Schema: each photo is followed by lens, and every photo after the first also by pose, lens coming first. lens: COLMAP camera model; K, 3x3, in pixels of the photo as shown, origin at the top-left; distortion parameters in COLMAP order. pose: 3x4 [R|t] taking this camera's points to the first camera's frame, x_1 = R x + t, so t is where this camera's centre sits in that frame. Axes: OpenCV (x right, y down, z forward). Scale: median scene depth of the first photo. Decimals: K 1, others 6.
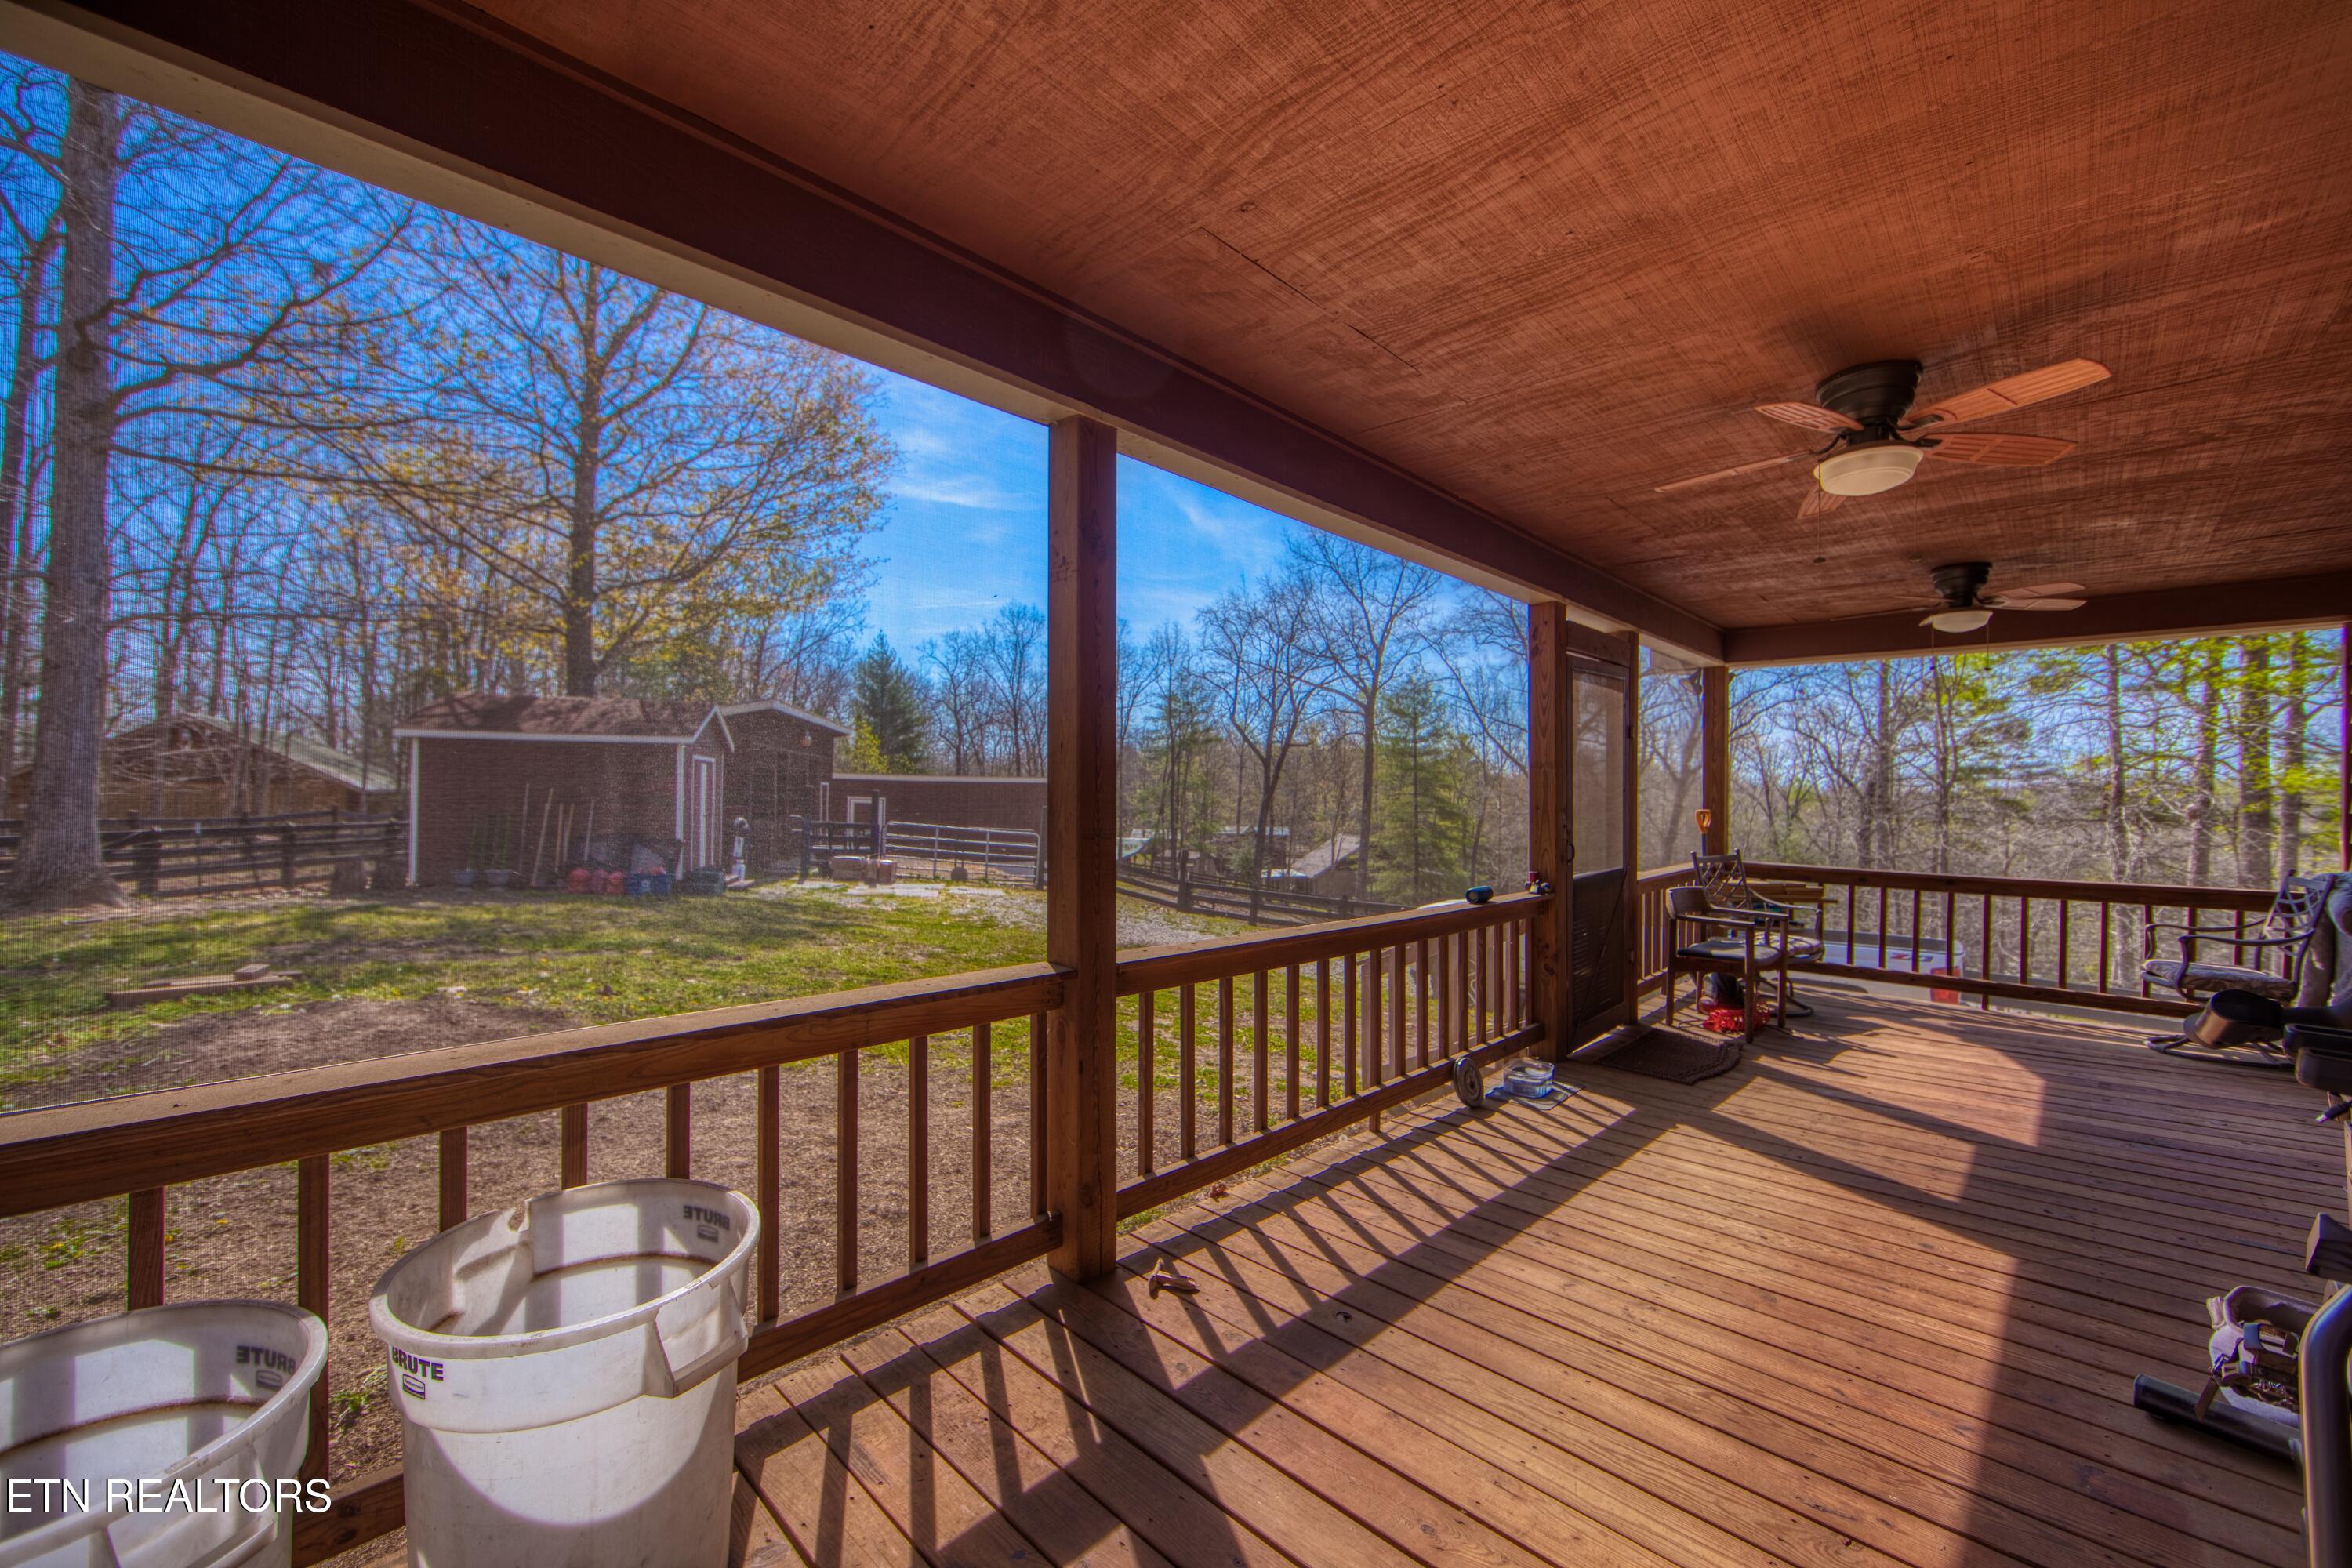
lens RADIAL K [[924.2, 0, 1177.2], [0, 924.2, 785.8], [0, 0, 1]] dist [-0.015087, 0.002820]
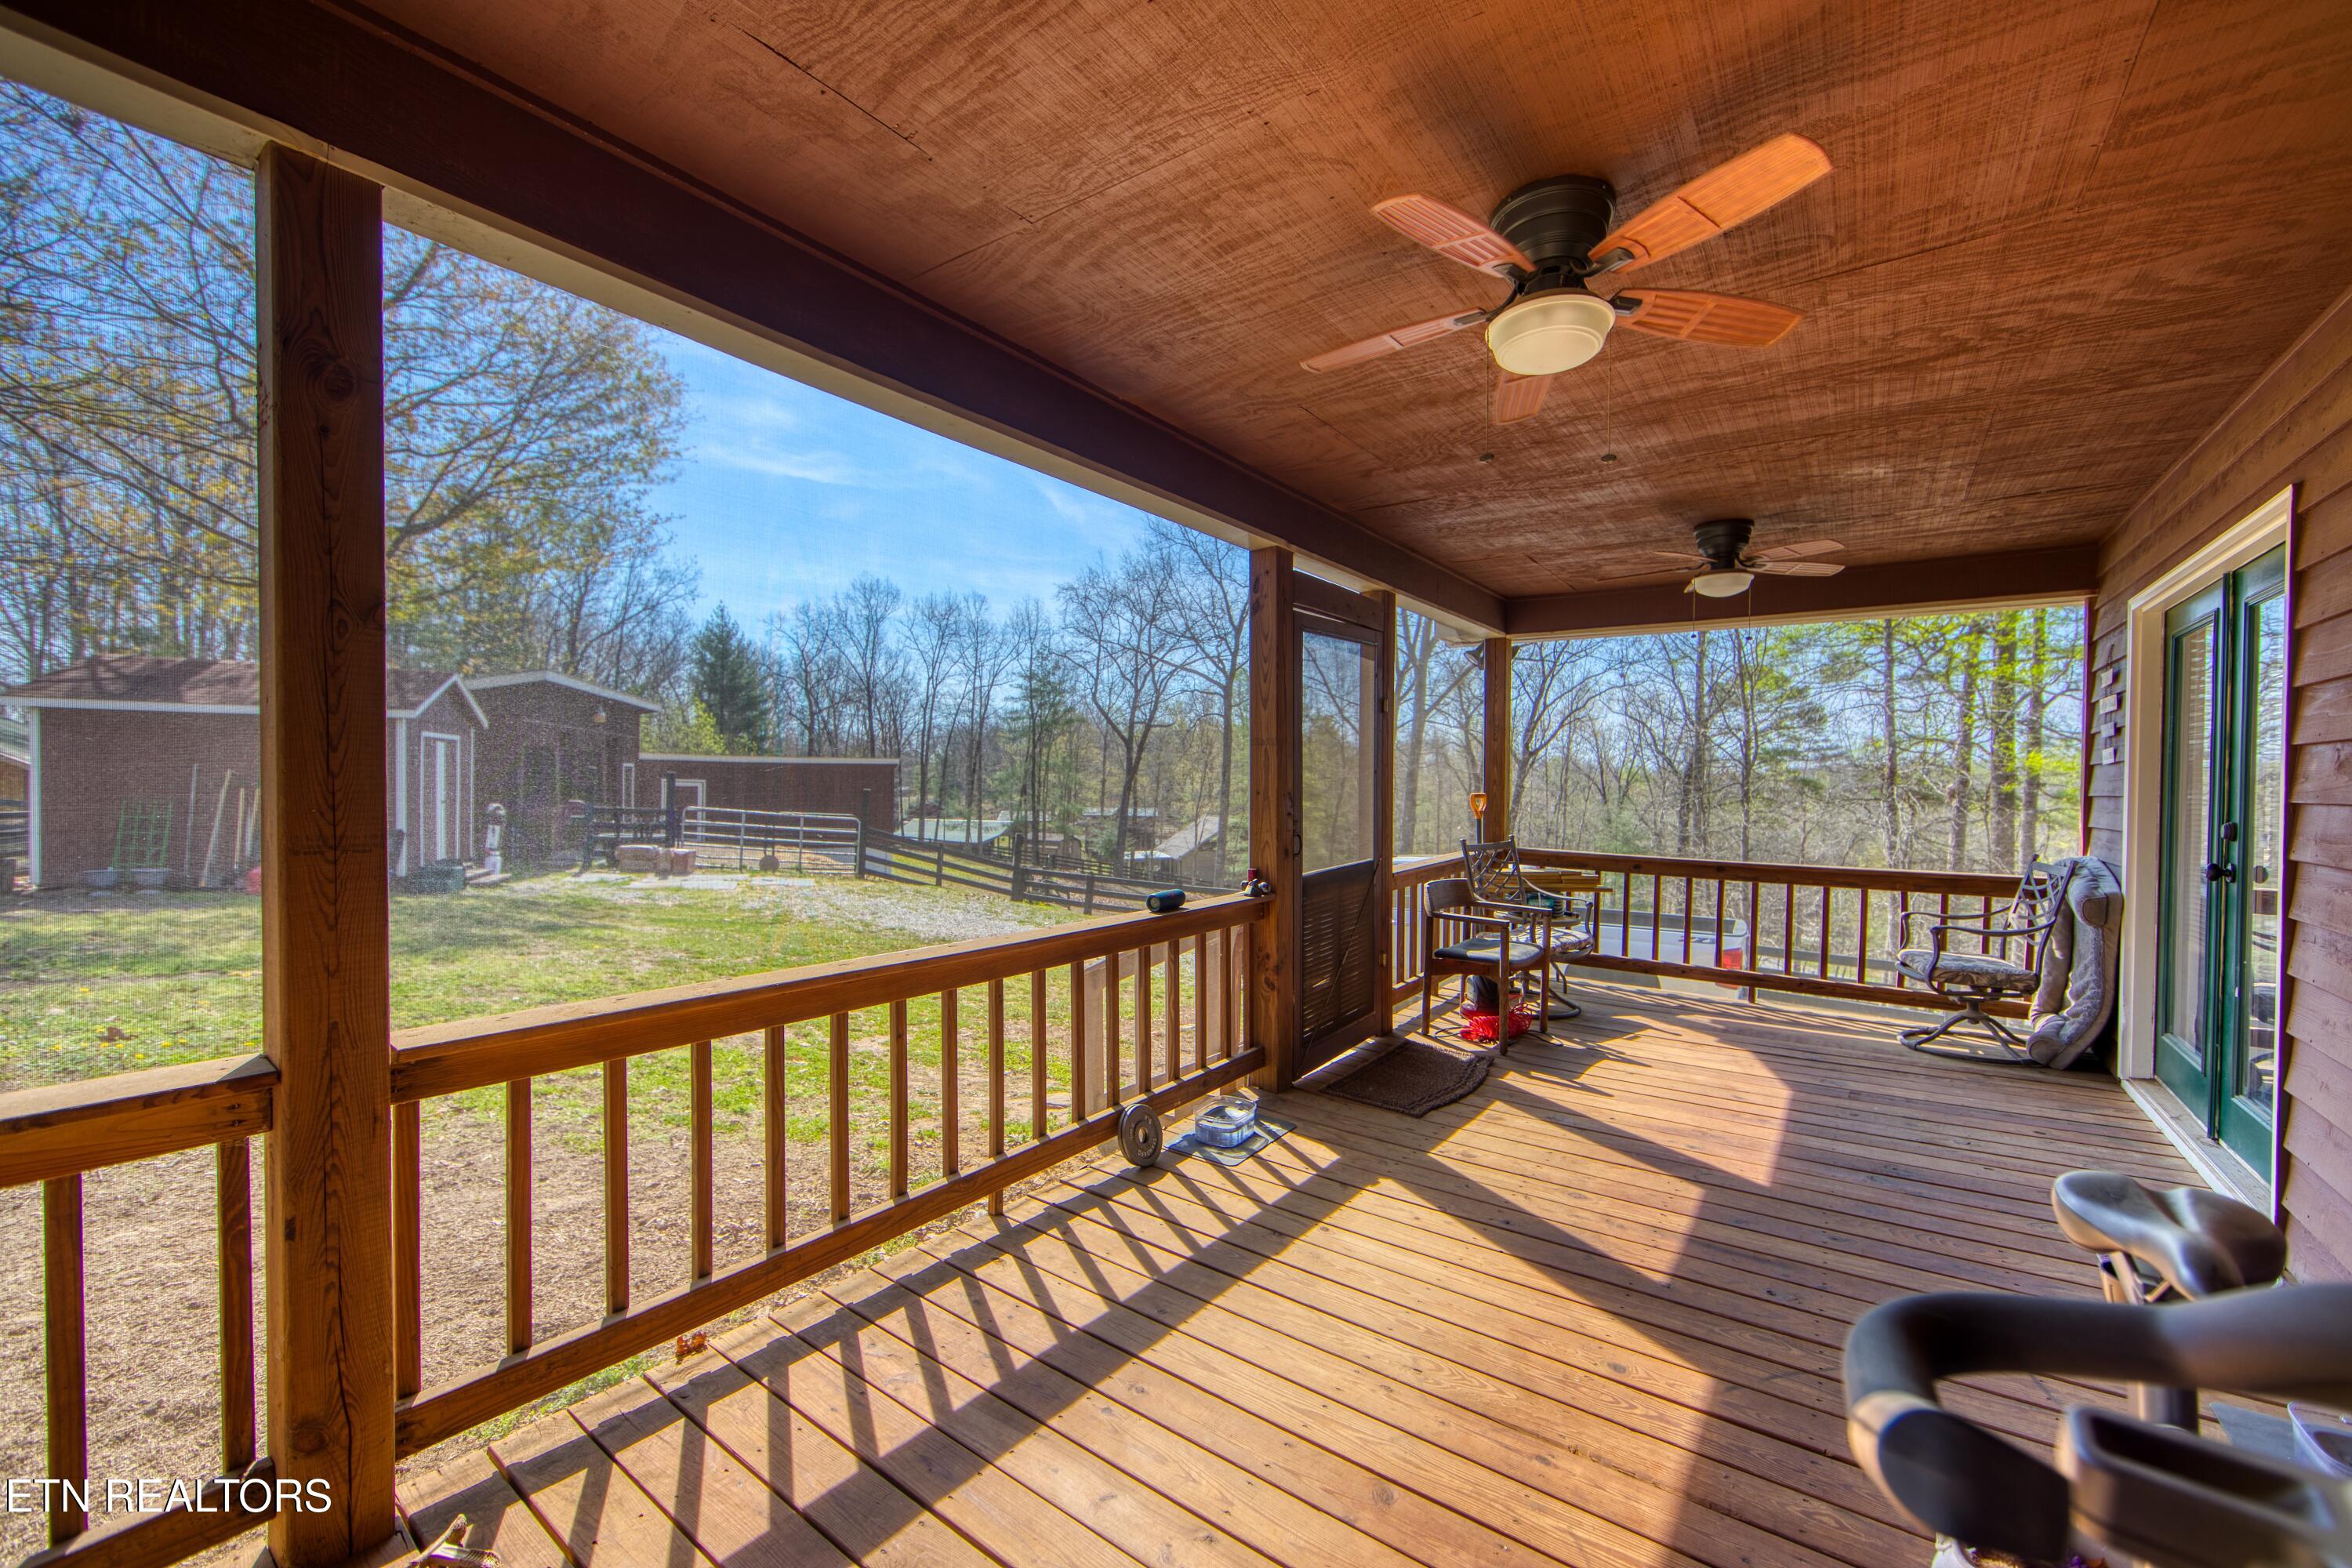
lens RADIAL K [[924.2, 0, 1177.5], [0, 924.2, 785.8], [0, 0, 1]] dist [-0.015087, 0.002820]
pose [[0.990813, -0.002750, 0.135210, 0.196583], [0.000010, 0.999795, 0.020265, 0.000617], [-0.135238, -0.020077, 0.990610, 0.166545]]
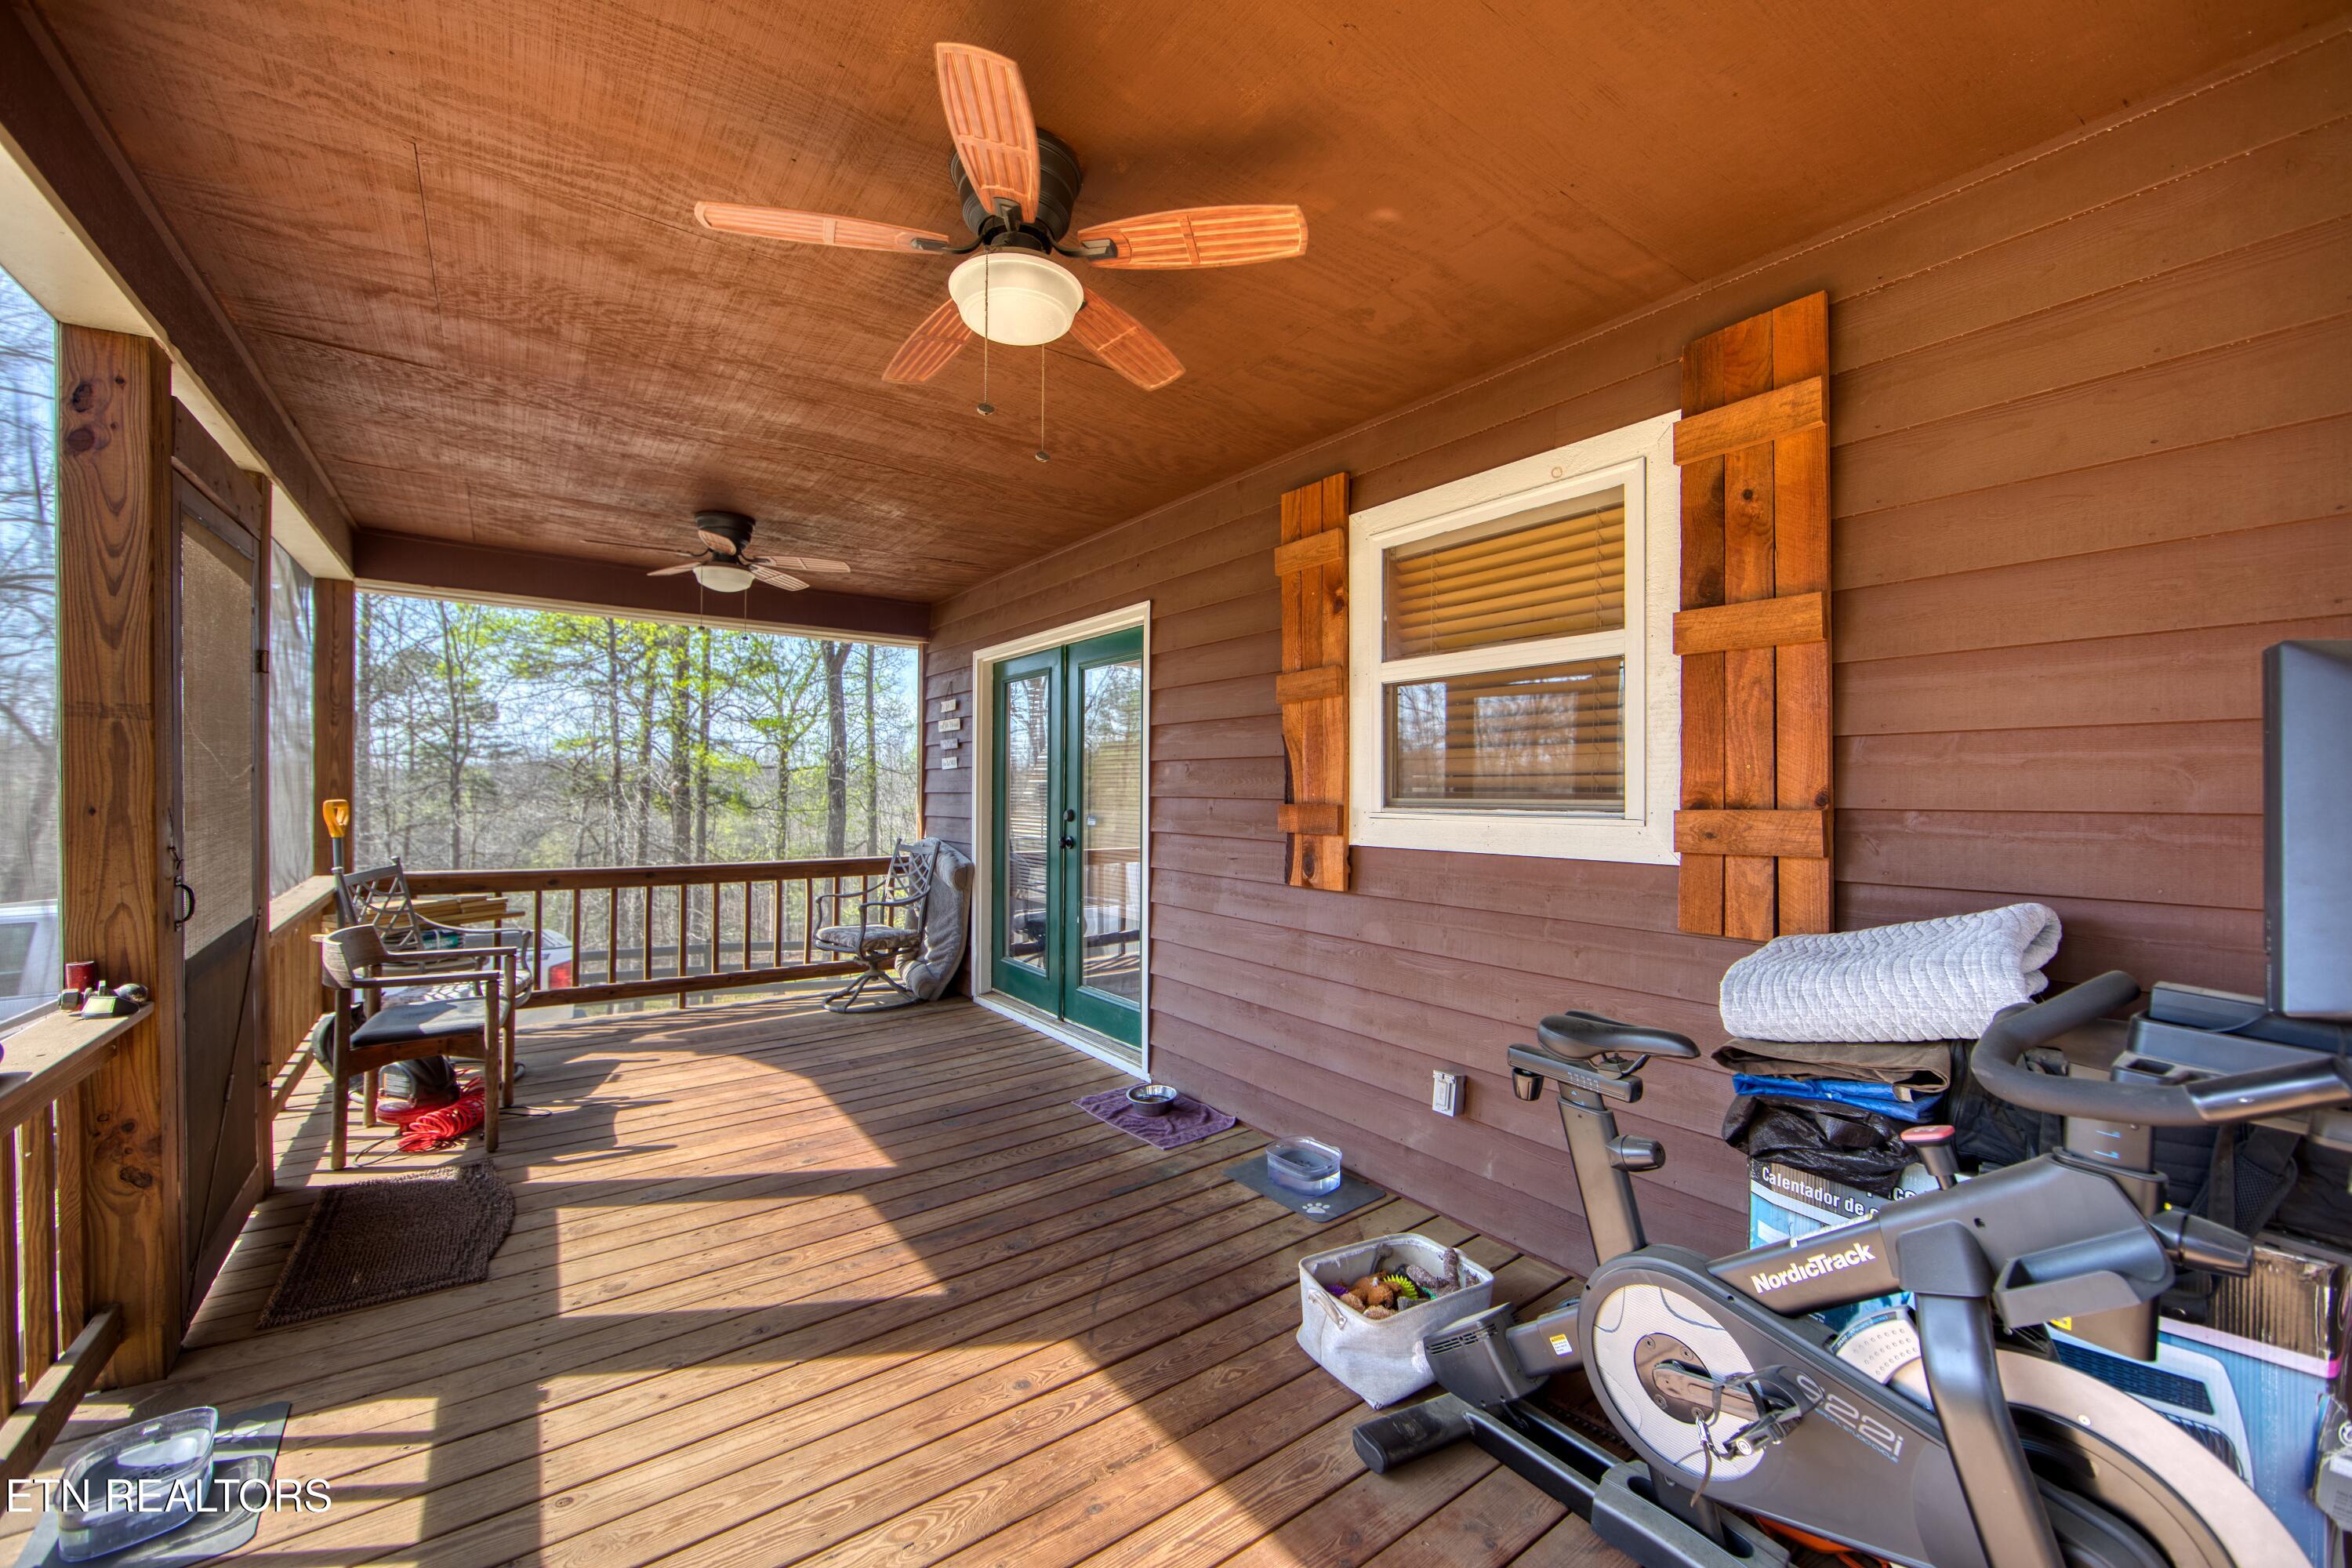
lens RADIAL K [[924.2, 0, 1178.5], [0, 924.2, 786.9], [0, 0, 1]] dist [-0.015087, 0.002820]
pose [[0.168047, -0.010810, 0.985720, 0.059484], [-0.014781, 0.999800, 0.013485, 0.000198], [-0.985668, -0.016836, 0.167853, 0.418864]]
